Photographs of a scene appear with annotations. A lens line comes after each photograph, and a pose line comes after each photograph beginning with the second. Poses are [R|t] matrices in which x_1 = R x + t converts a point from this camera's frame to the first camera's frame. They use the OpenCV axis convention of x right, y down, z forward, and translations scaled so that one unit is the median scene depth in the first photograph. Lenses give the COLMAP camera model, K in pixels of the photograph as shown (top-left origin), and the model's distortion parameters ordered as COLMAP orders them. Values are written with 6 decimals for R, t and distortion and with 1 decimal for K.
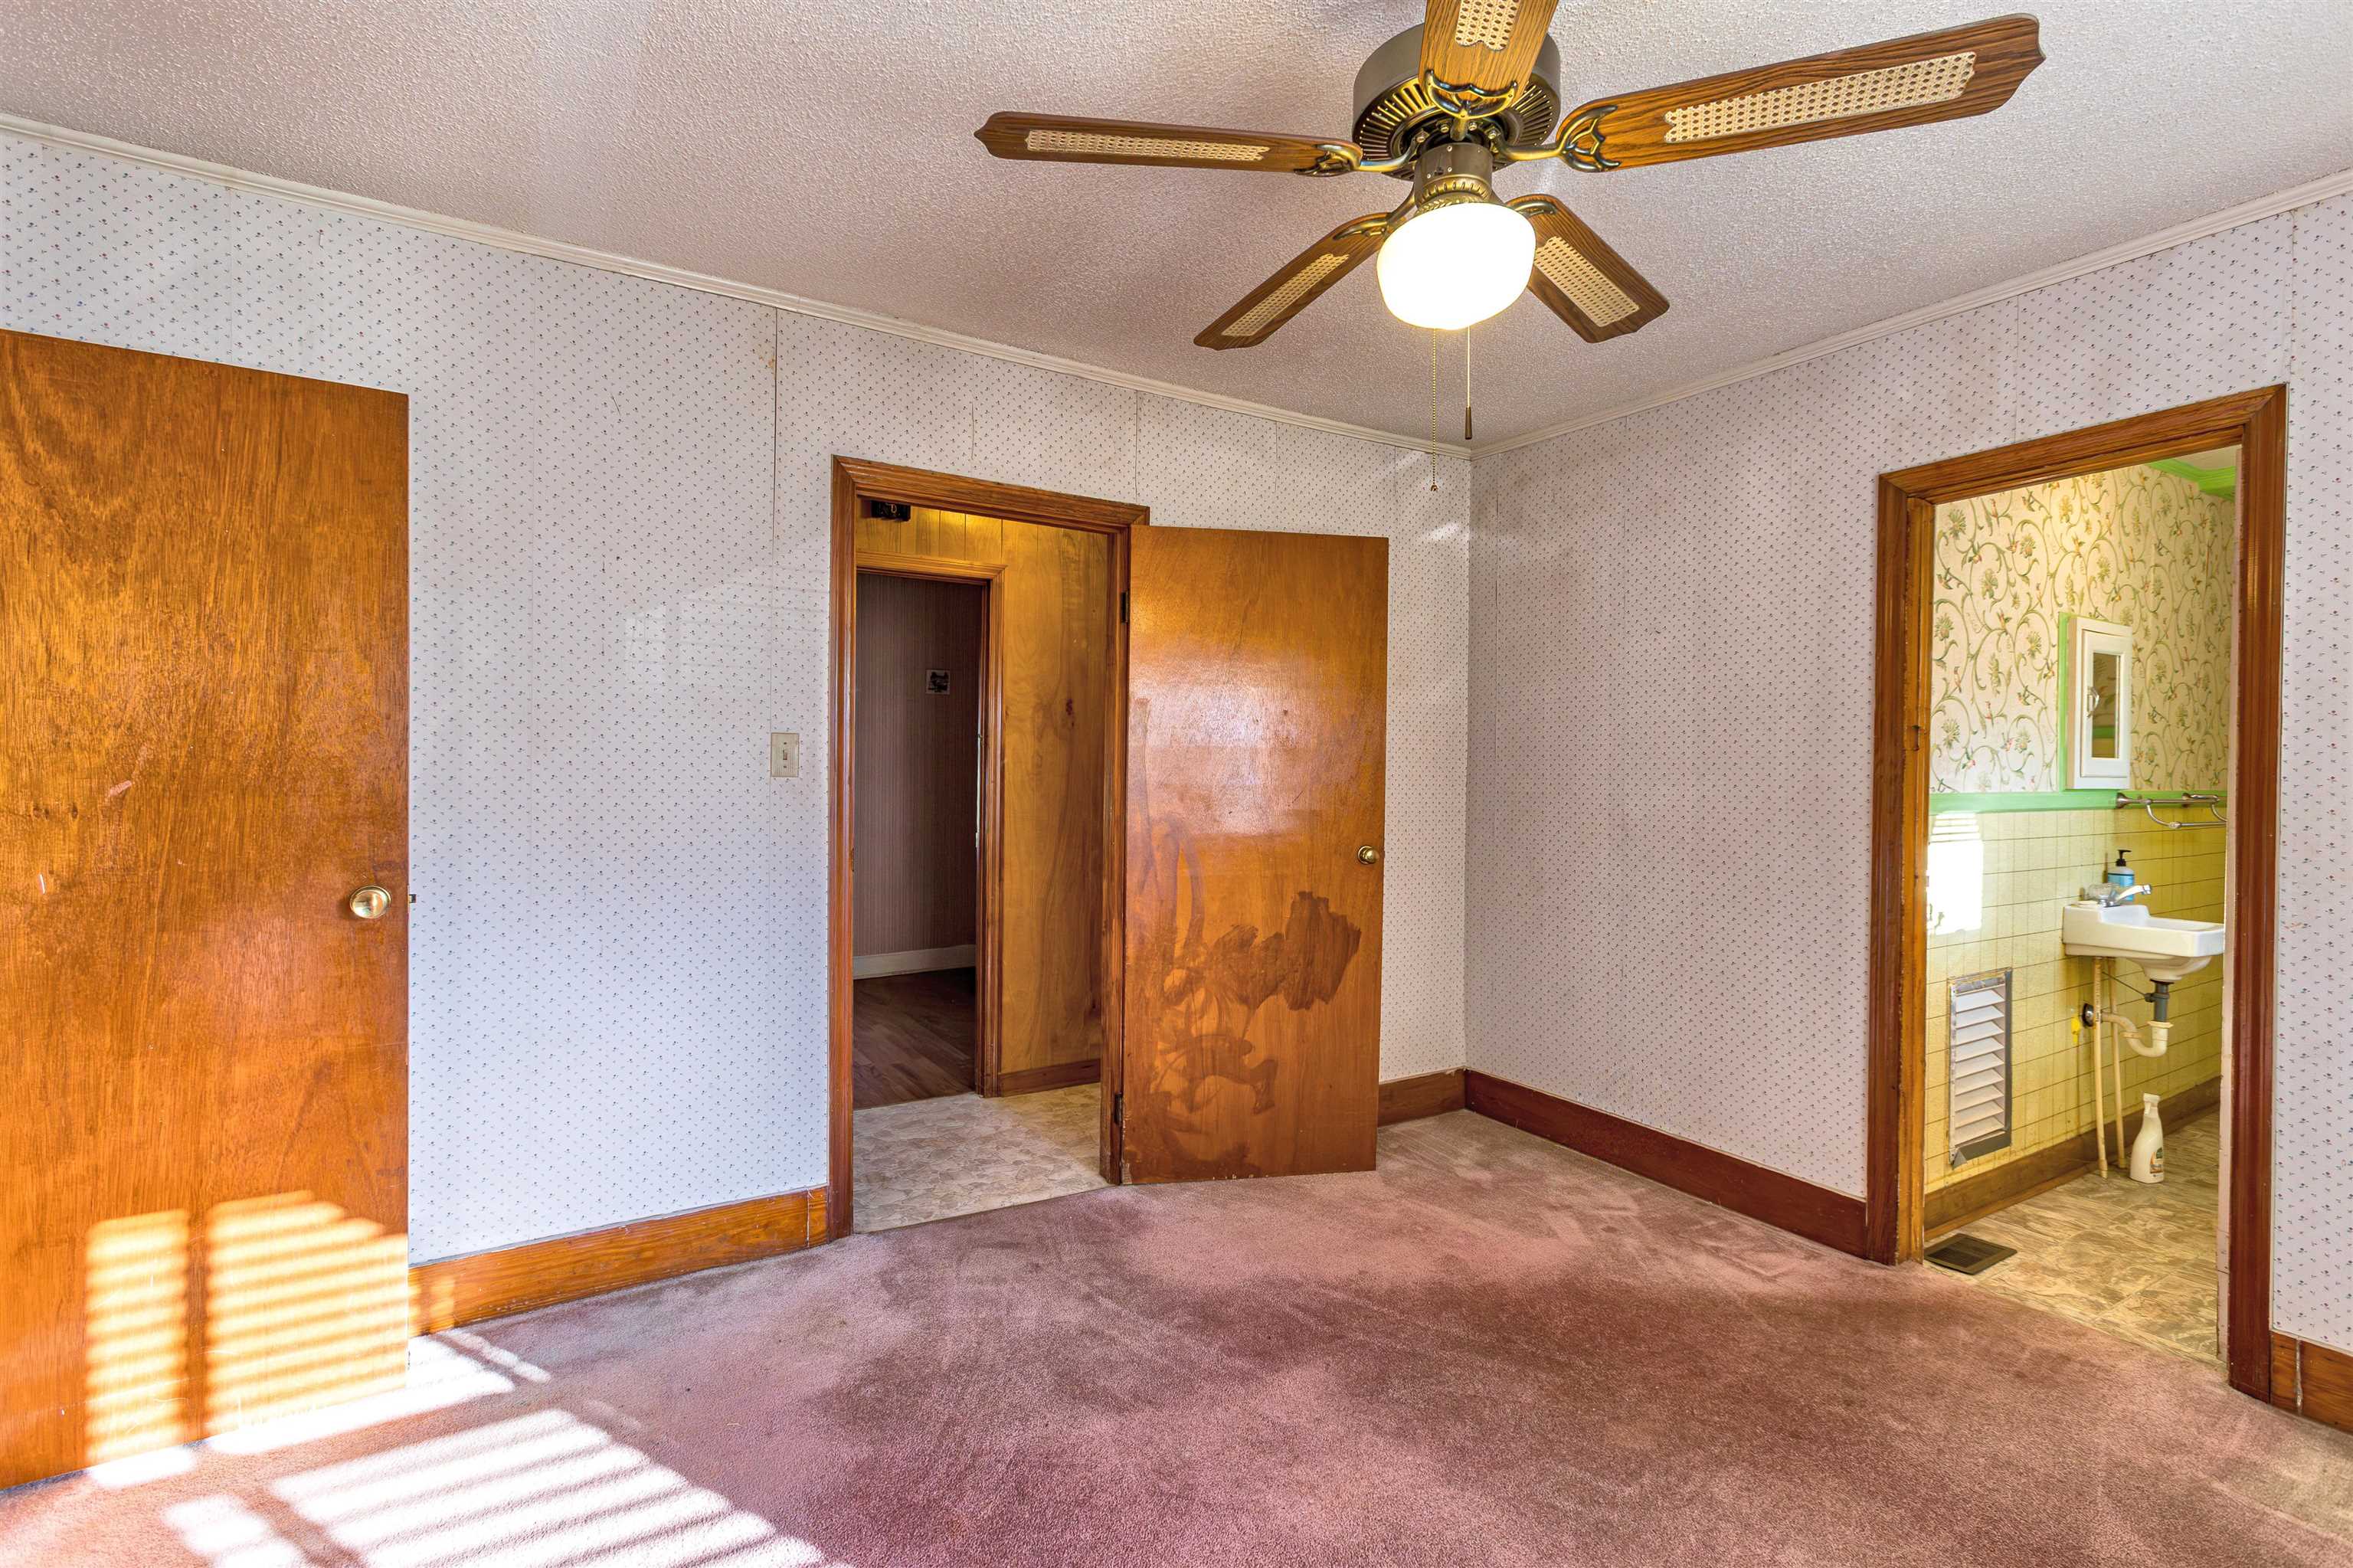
lens RADIAL K [[1097.3, 0, 1176.5], [0, 1097.3, 784.0], [0, 0, 1]] dist [0.000943, 0.016599]
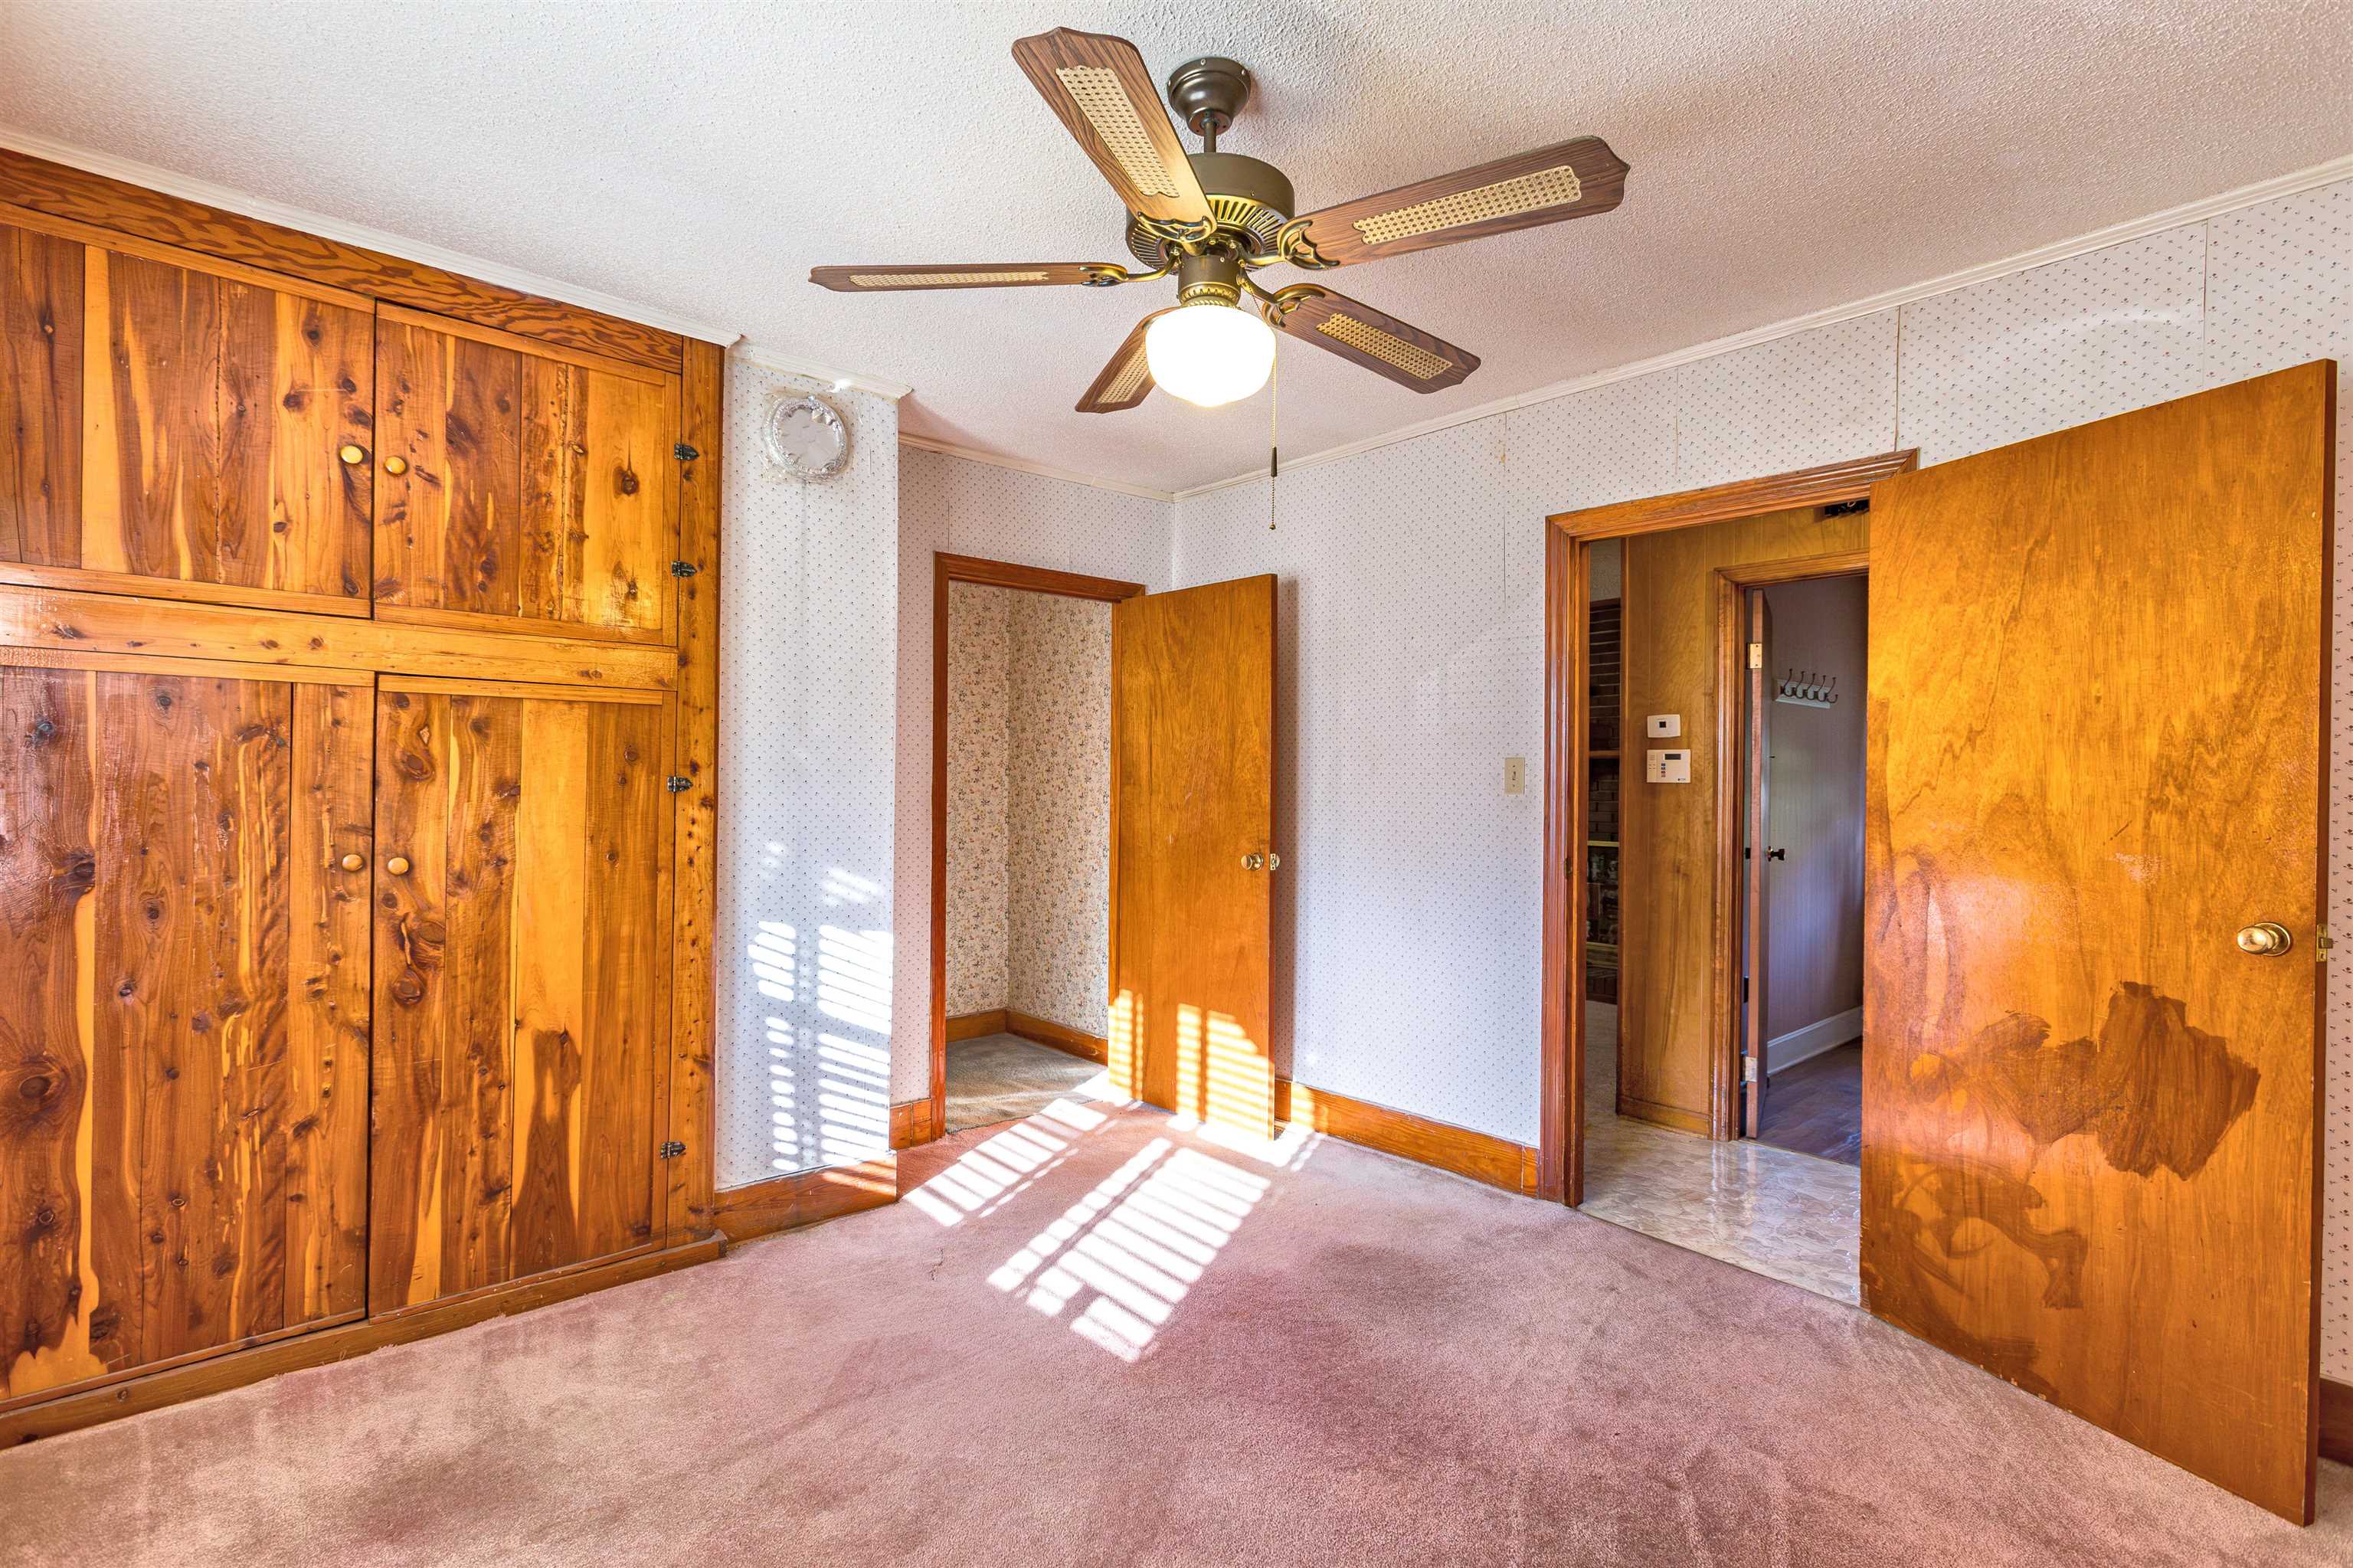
lens RADIAL K [[1094.3, 0, 1176.5], [0, 1094.3, 784.0], [0, 0, 1]] dist [-0.002398, 0.042718]
pose [[0.205439, -0.006589, -0.978648, 0.637130], [-0.015947, 0.999822, -0.010079, -0.000085], [0.978540, 0.017677, 0.205297, 0.338796]]
